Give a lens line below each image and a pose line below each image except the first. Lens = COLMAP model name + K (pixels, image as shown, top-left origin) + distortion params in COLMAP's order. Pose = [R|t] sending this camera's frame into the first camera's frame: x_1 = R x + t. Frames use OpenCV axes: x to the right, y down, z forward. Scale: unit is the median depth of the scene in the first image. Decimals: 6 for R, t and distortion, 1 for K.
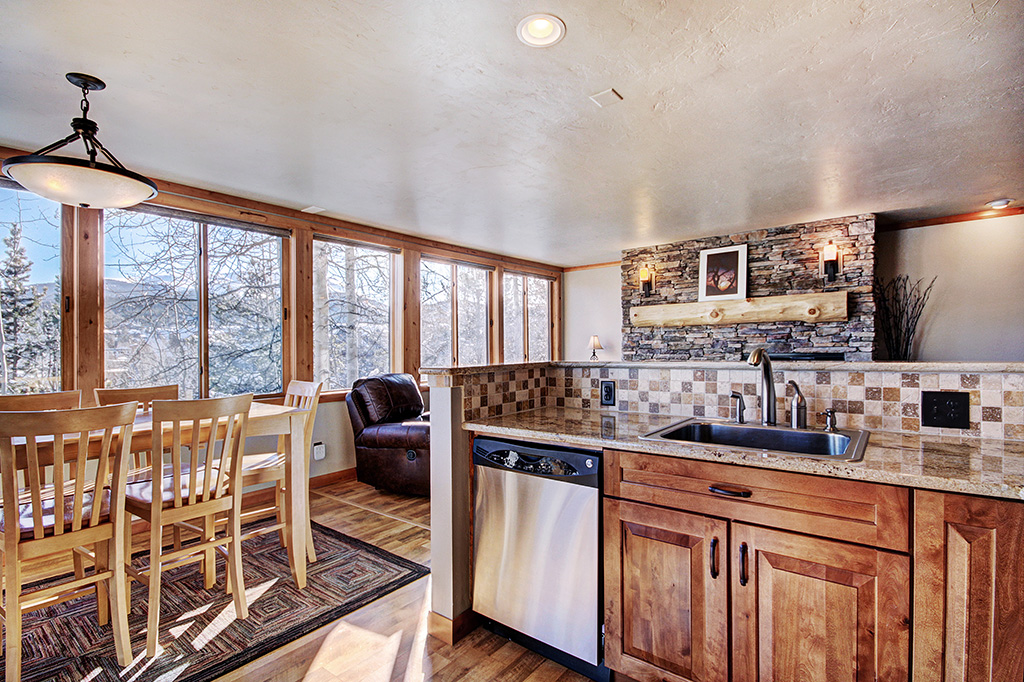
lens RADIAL K [[492.0, 0, 508.0], [0, 492.0, 350.2], [0, 0, 1]] dist [0.001461, 0.000319]
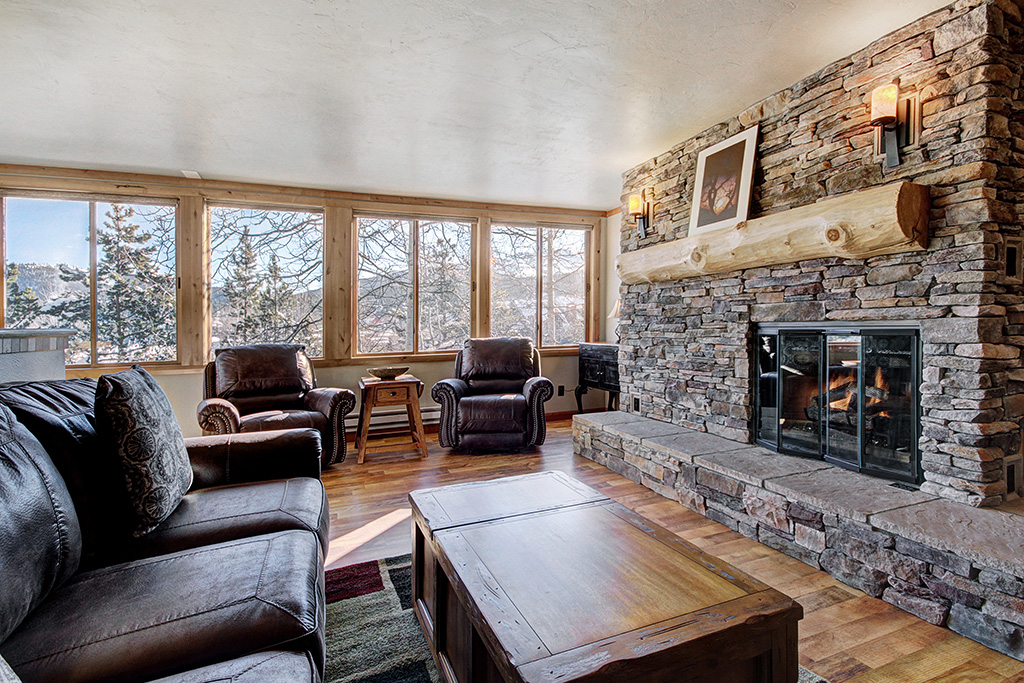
lens RADIAL K [[491.3, 0, 512.0], [0, 491.3, 341.5], [0, 0, 1]] dist [0.031504, -0.025098]
pose [[0.866647, 0.017886, -0.498601, 0.541920], [0.001620, 0.999251, 0.038661, 0.006626], [0.498919, -0.034313, 0.865969, 0.381168]]
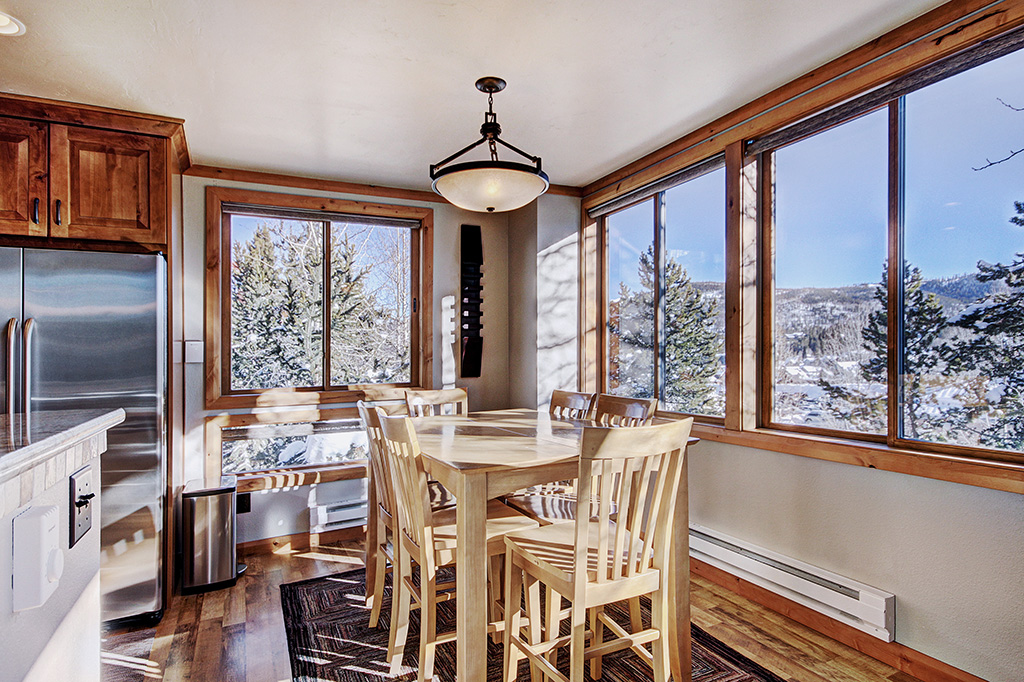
lens RADIAL K [[540.7, 0, 512.0], [0, 540.7, 341.0], [0, 0, 1]] dist [-0.001382, -0.000271]
pose [[-0.430951, 0.005461, -0.902359, 0.058239], [0.026139, 0.999638, -0.006434, -0.008195], [0.901997, -0.026359, -0.430937, 0.653939]]
